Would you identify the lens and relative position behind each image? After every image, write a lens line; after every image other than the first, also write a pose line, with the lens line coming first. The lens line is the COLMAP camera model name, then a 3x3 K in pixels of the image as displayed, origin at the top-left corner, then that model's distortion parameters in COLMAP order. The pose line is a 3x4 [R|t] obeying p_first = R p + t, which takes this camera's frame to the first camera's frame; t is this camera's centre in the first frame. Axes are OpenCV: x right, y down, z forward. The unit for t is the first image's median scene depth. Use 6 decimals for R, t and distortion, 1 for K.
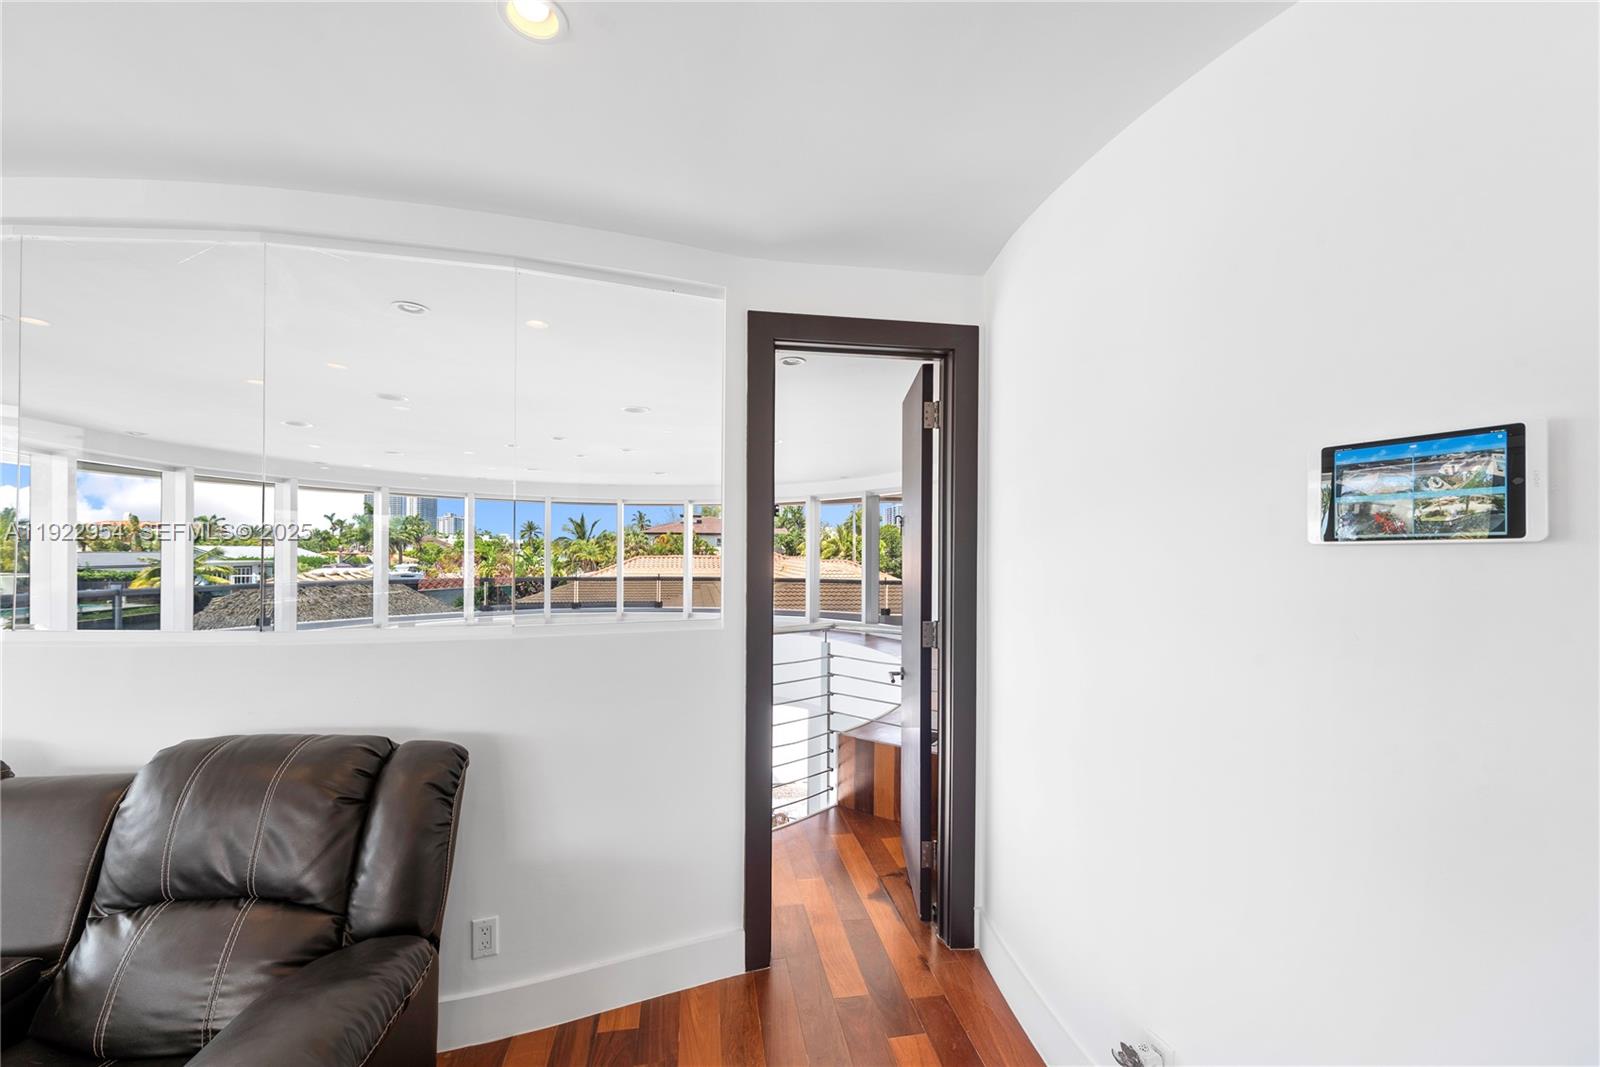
lens RADIAL K [[629.2, 0, 799.1], [0, 629.2, 545.2], [0, 0, 1]] dist [0.002947, 0.000582]
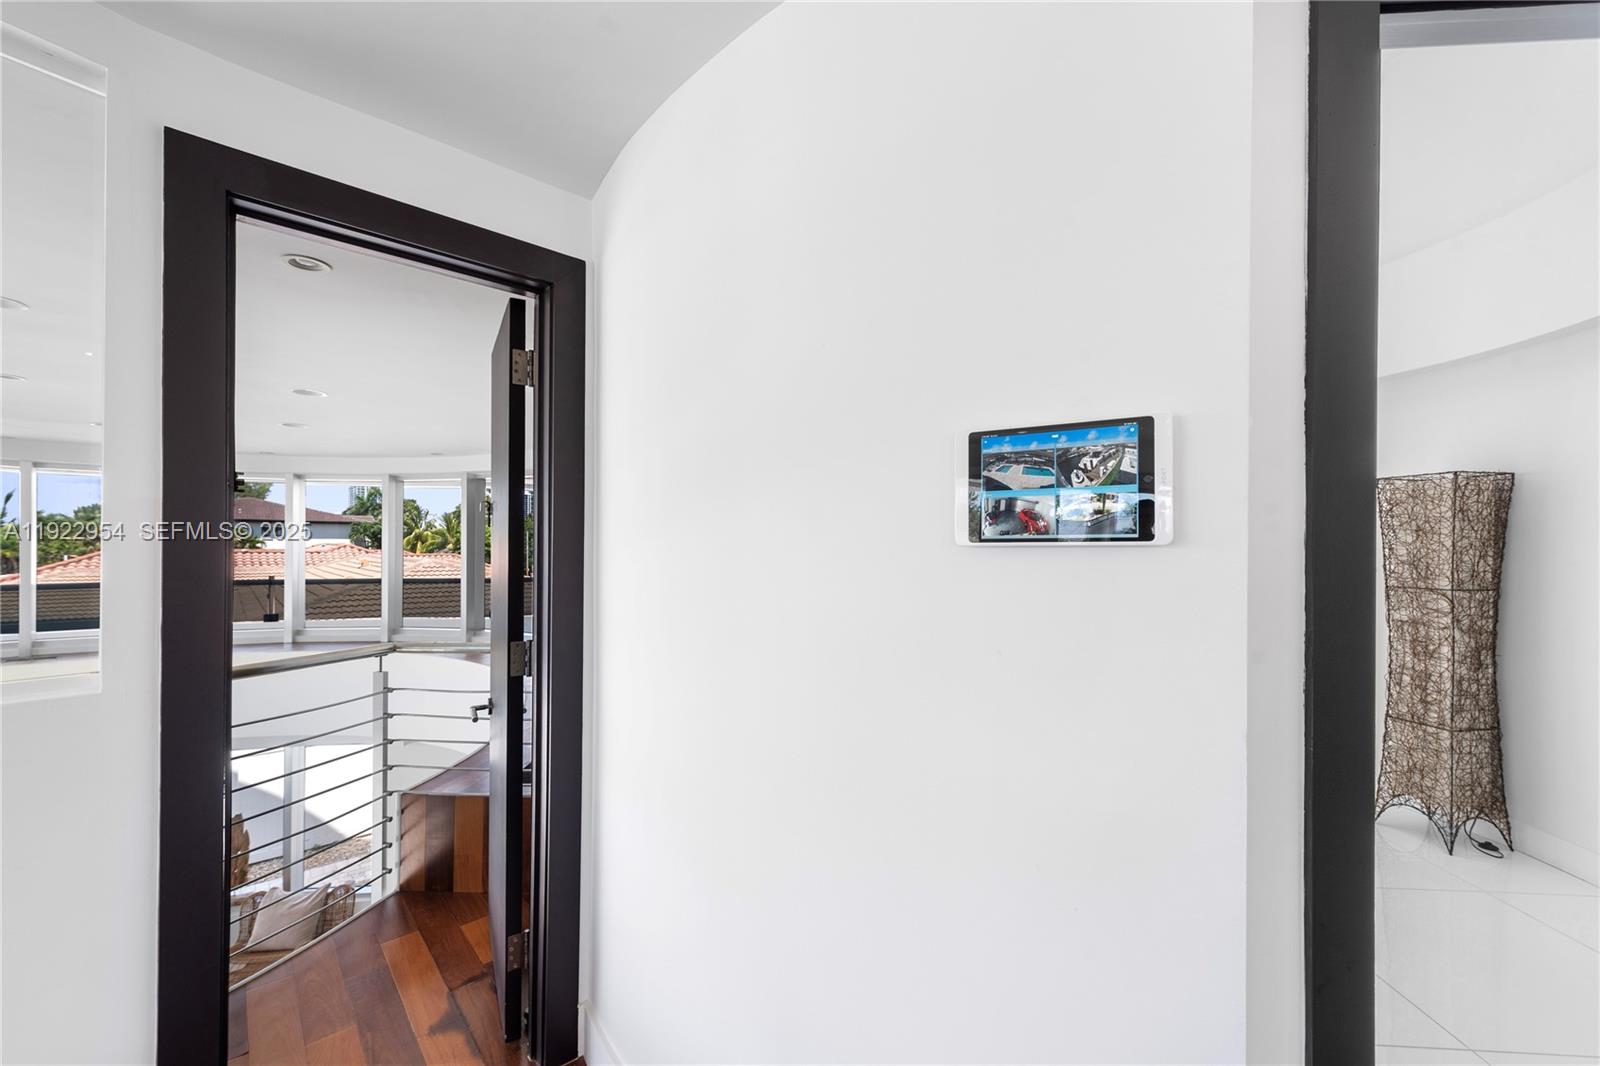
lens RADIAL K [[629.2, 0, 799.1], [0, 629.2, 544.7], [0, 0, 1]] dist [0.002947, 0.000582]
pose [[0.839671, -0.001384, 0.543093, 0.079229], [-0.005089, 0.999933, 0.010417, -0.004828], [-0.543071, -0.011511, 0.839608, 0.187549]]
